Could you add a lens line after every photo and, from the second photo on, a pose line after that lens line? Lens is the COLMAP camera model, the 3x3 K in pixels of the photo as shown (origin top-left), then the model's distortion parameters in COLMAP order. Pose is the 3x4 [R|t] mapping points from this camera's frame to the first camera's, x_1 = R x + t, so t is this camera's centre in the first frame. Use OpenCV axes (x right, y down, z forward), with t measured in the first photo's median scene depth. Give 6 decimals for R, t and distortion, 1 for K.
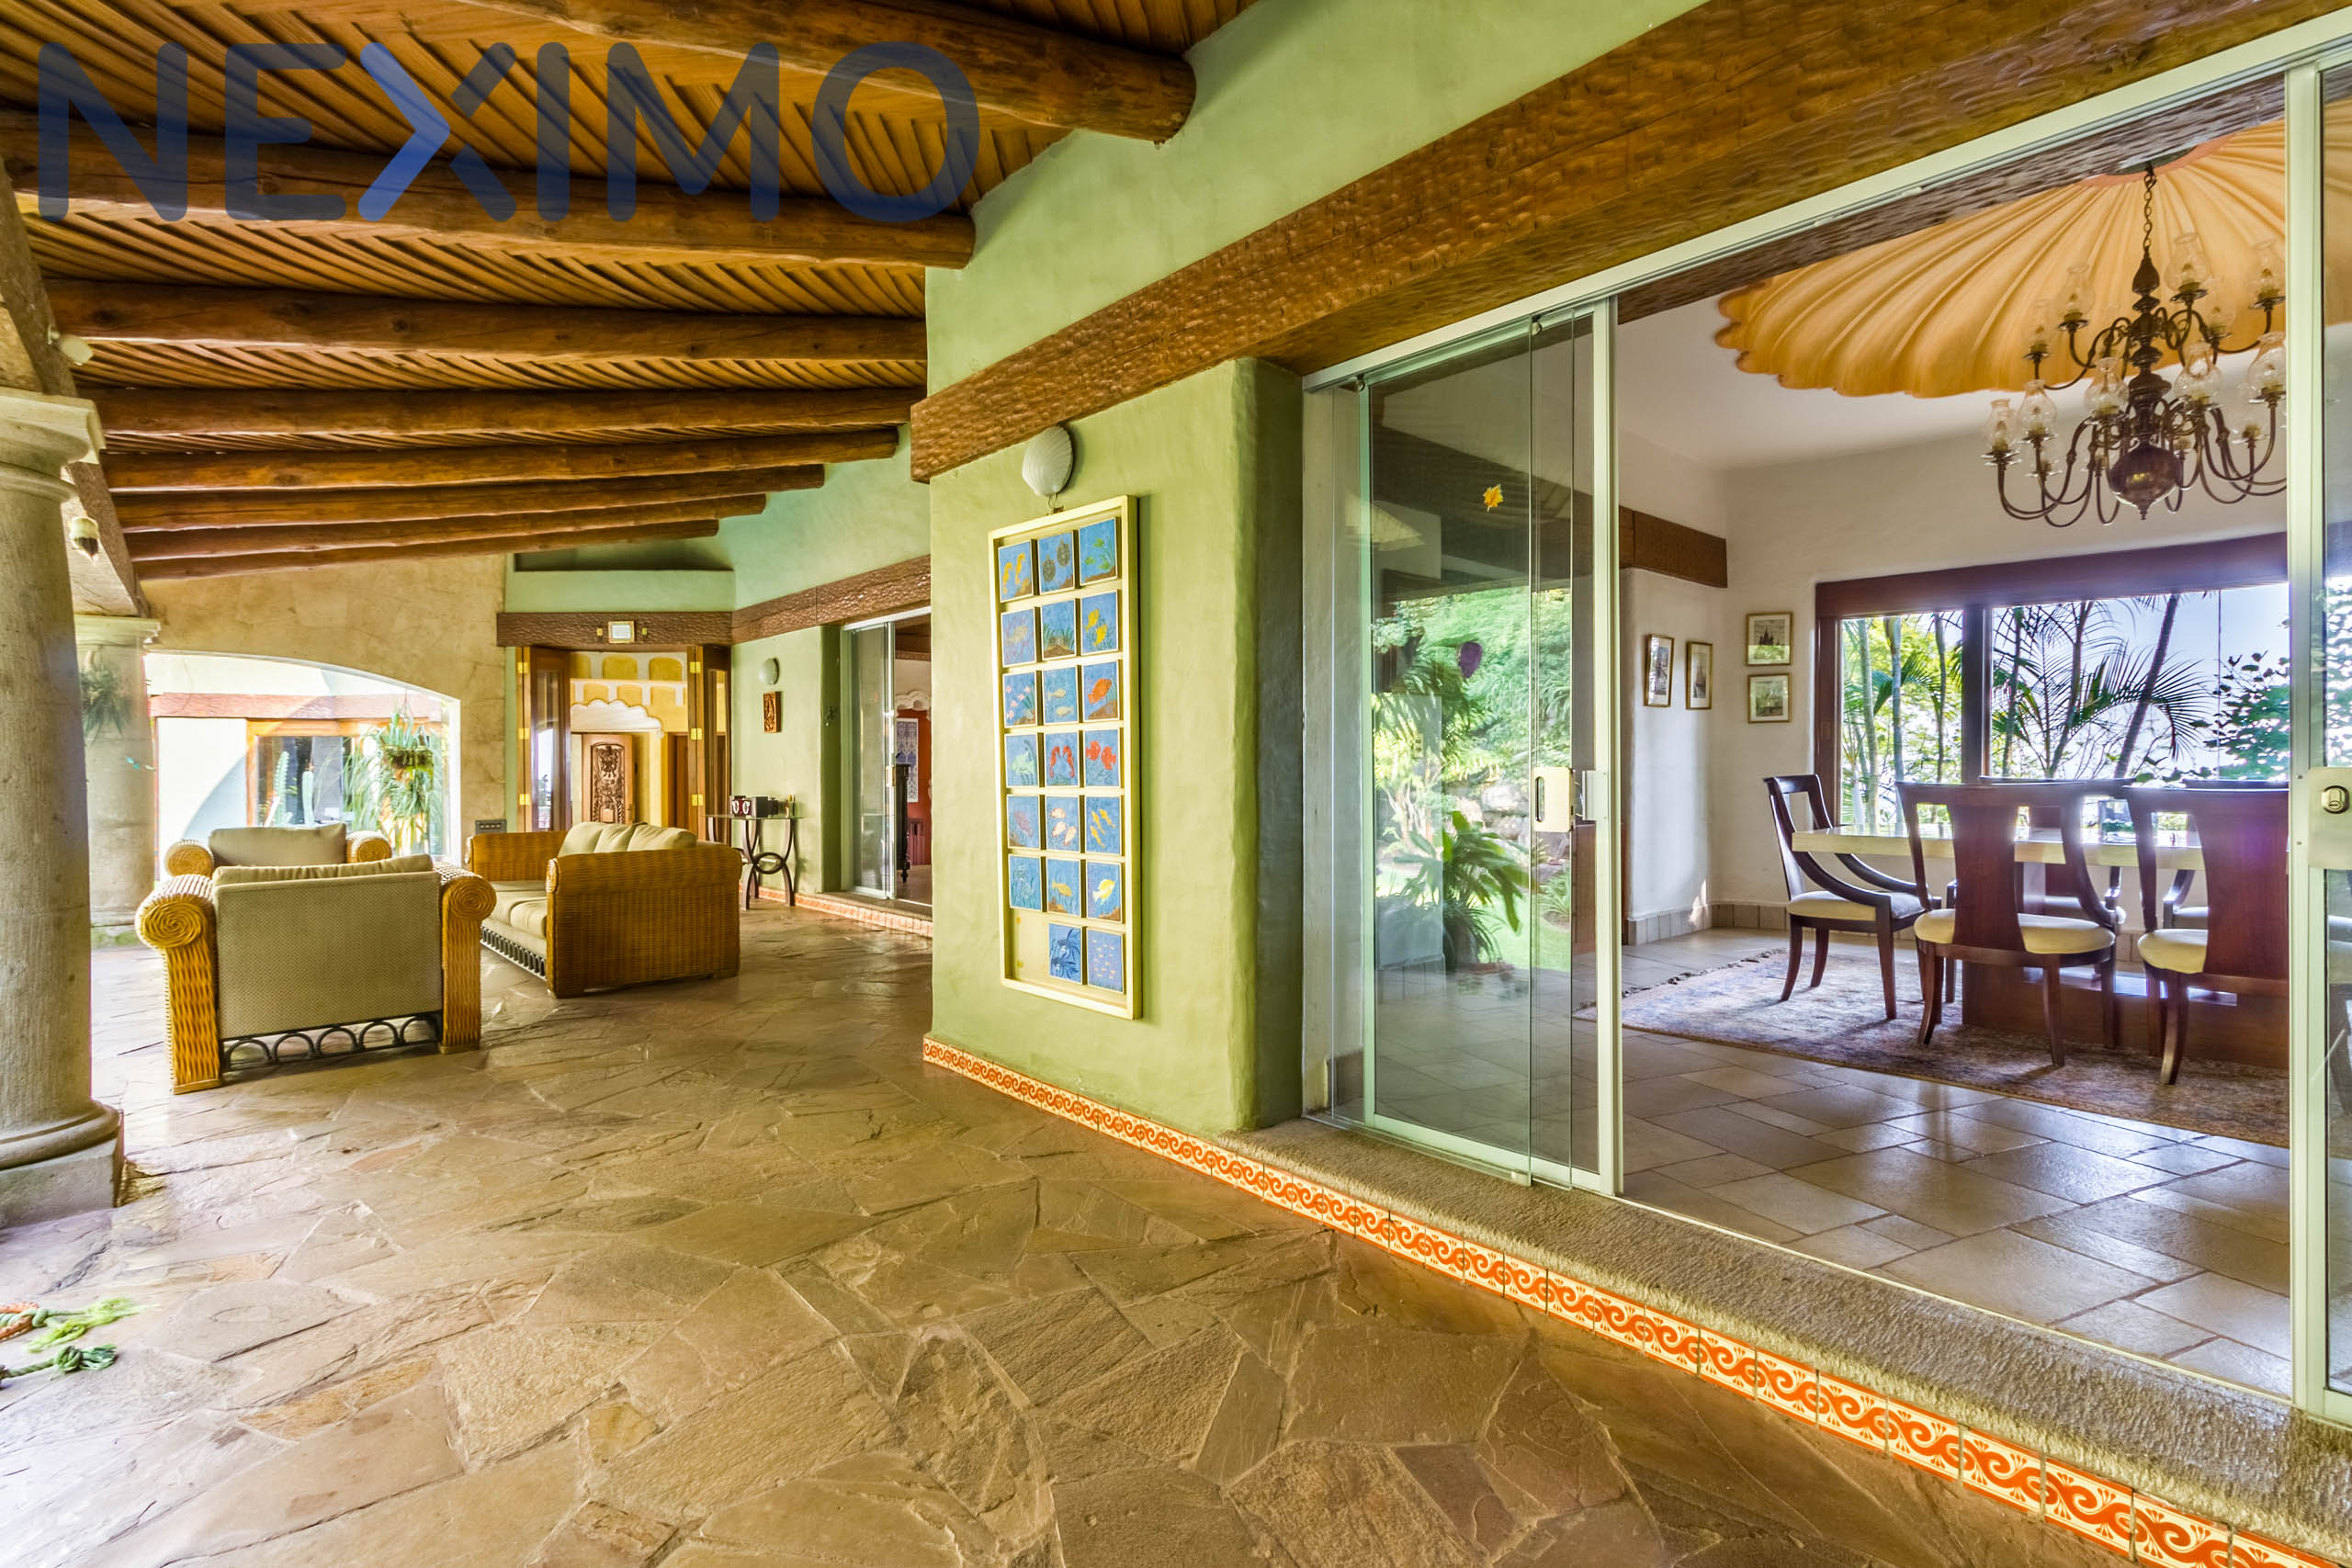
lens RADIAL K [[1110.8, 0, 1180.7], [0, 1110.8, 775.4], [0, 0, 1]] dist [-0.000559, 0.000293]
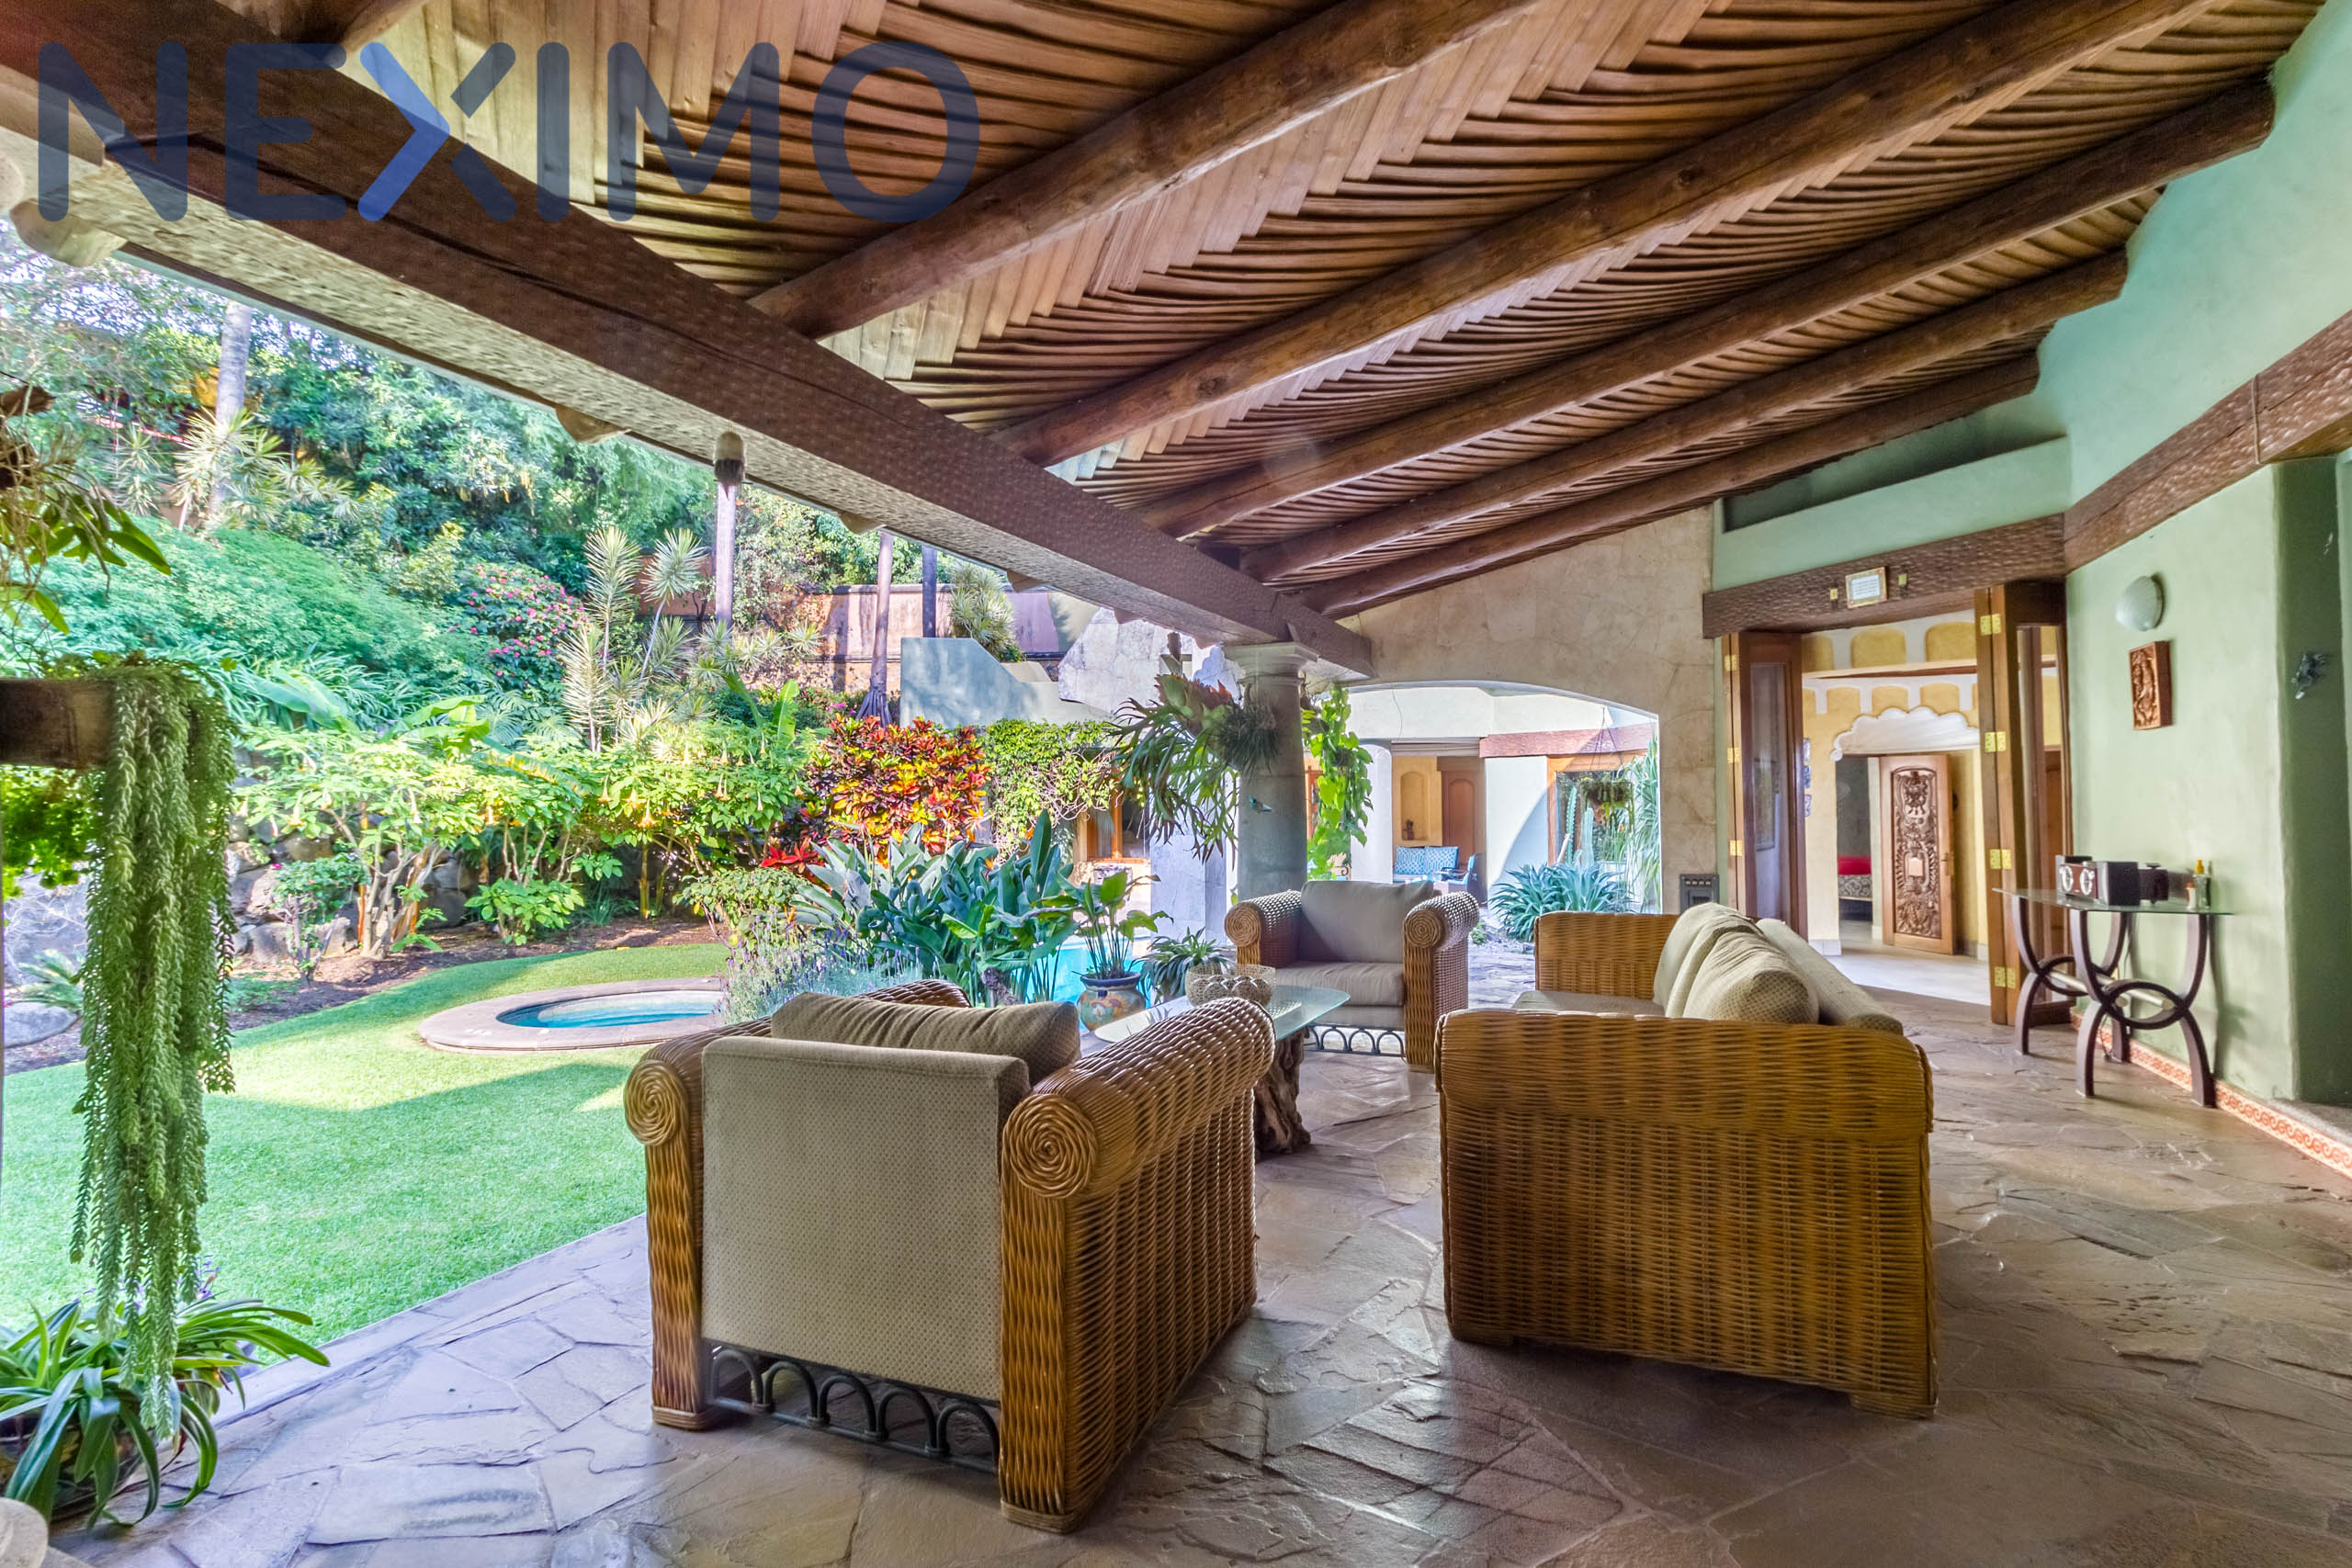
lens RADIAL K [[1110.8, 0, 1184.2], [0, 1110.8, 776.8], [0, 0, 1]] dist [-0.000559, 0.000293]
pose [[0.442472, -0.026299, -0.896397, -0.111477], [0.001052, 0.999584, -0.028807, -0.003844], [0.896782, 0.011804, 0.442315, 0.375149]]
